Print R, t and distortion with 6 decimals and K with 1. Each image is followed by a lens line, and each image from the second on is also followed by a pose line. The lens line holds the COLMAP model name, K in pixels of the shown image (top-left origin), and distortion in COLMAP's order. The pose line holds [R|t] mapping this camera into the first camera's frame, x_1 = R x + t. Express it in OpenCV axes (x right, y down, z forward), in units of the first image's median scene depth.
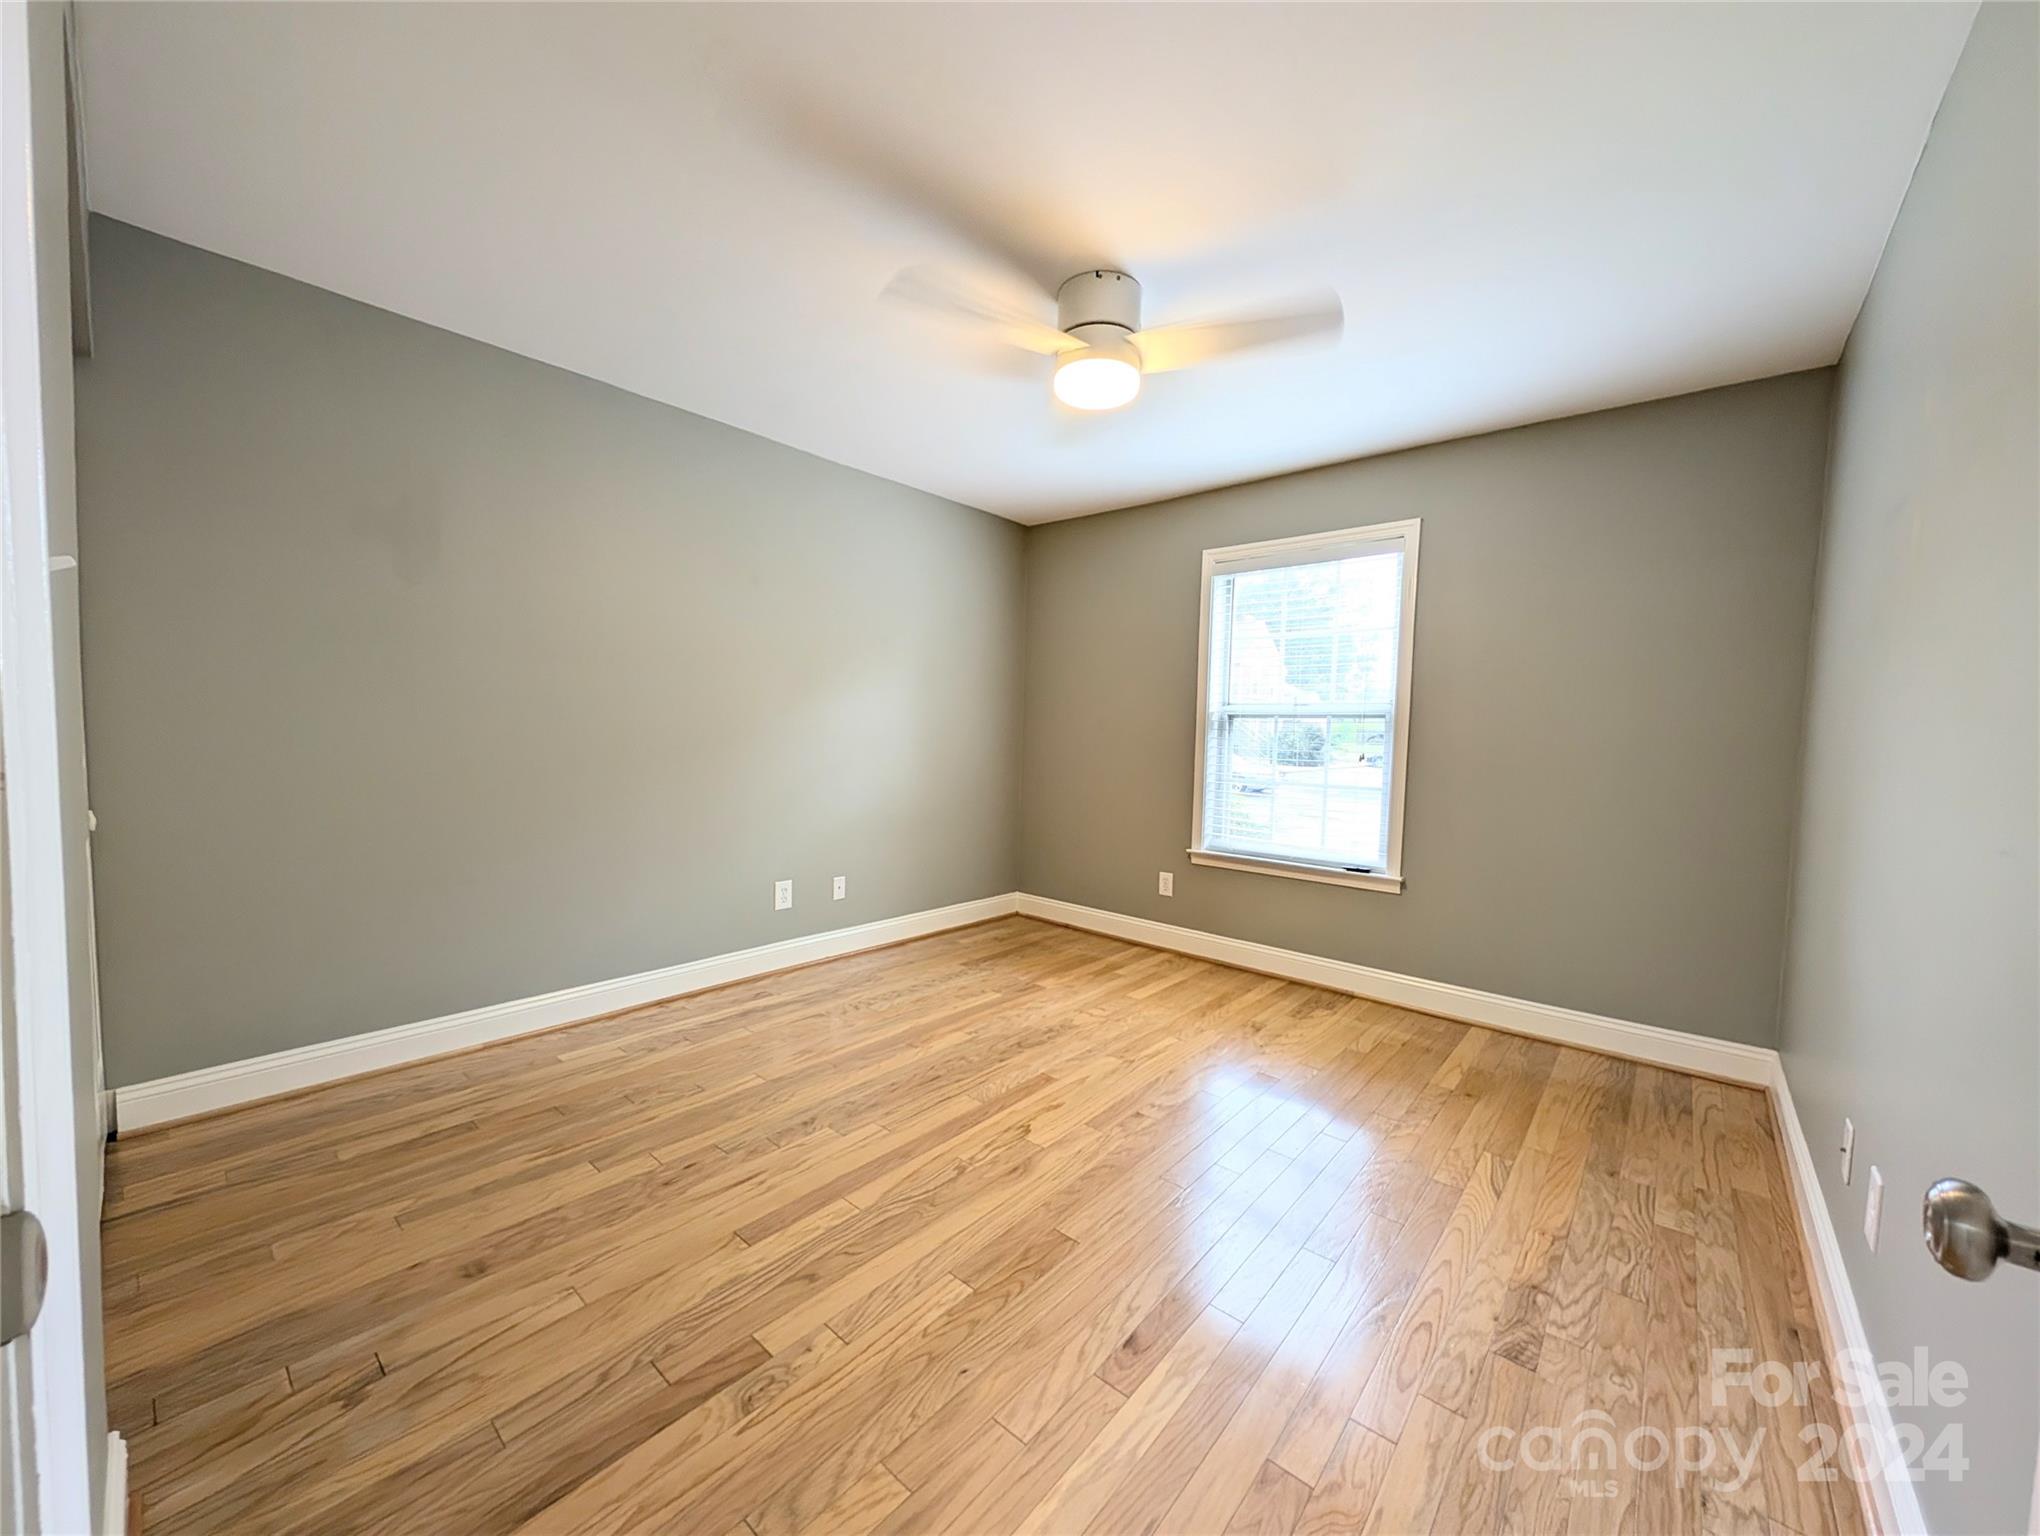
lens RADIAL K [[761.8, 0, 1018.4], [0, 761.8, 769.7], [0, 0, 1]] dist [0.007724, -0.003294]
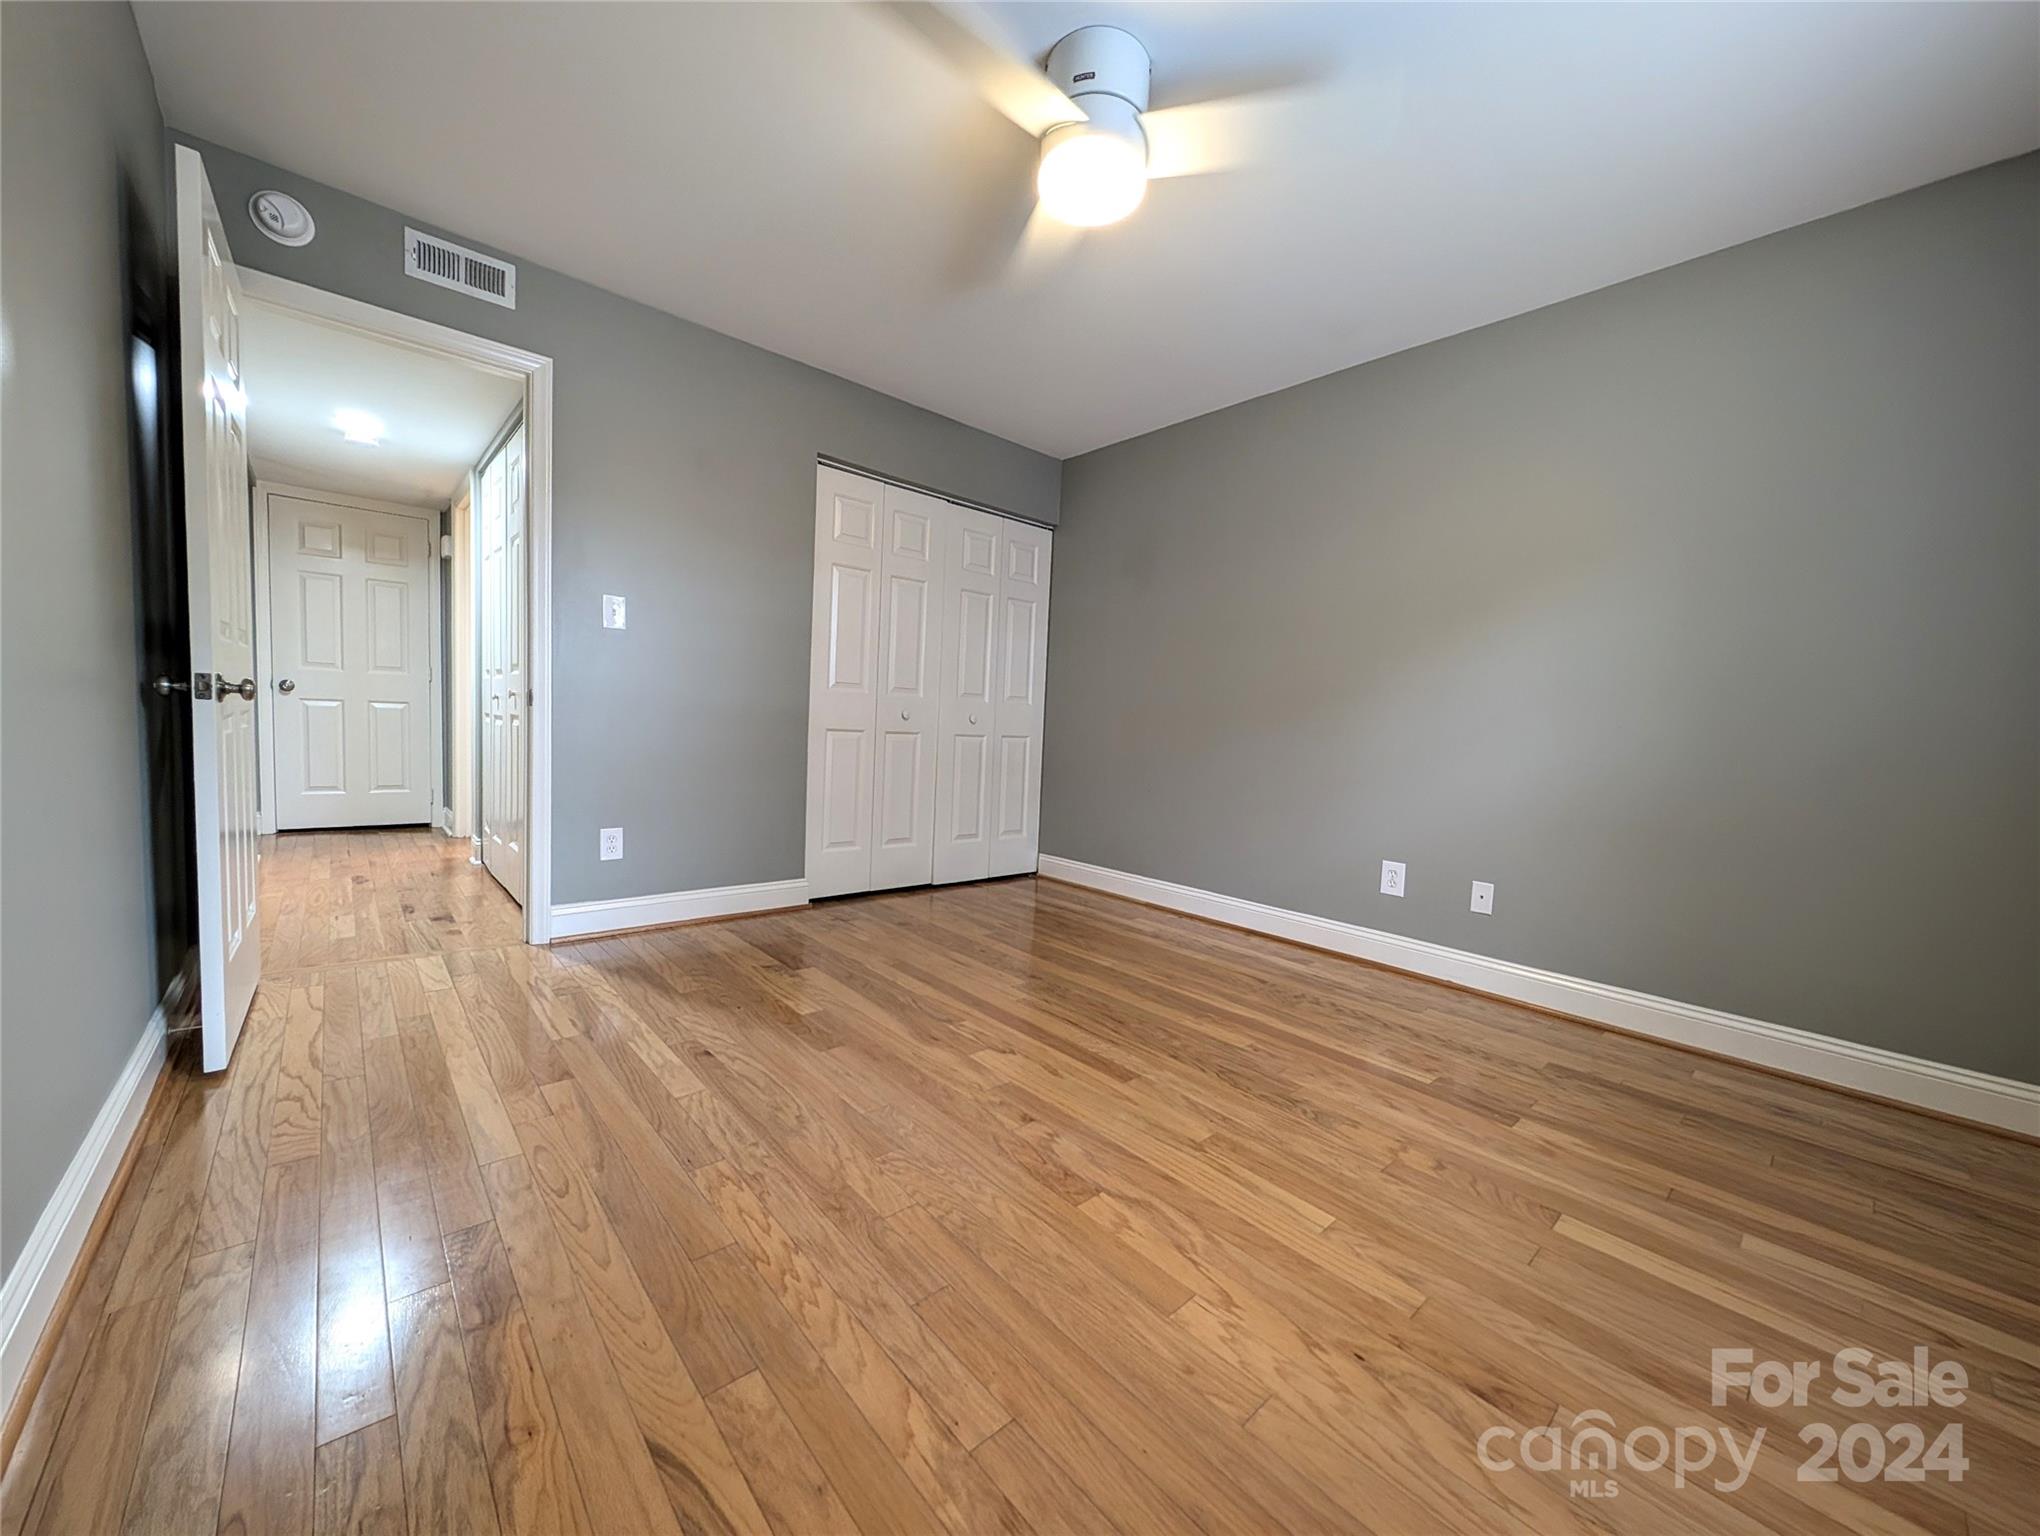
lens RADIAL K [[761.8, 0, 1017.7], [0, 761.8, 774.3], [0, 0, 1]] dist [0.007724, -0.003294]
pose [[-0.121832, 0.037236, -0.991852, 0.682281], [-0.106542, 0.993032, 0.050367, 0.060404], [0.986816, 0.111810, -0.117016, 0.797662]]
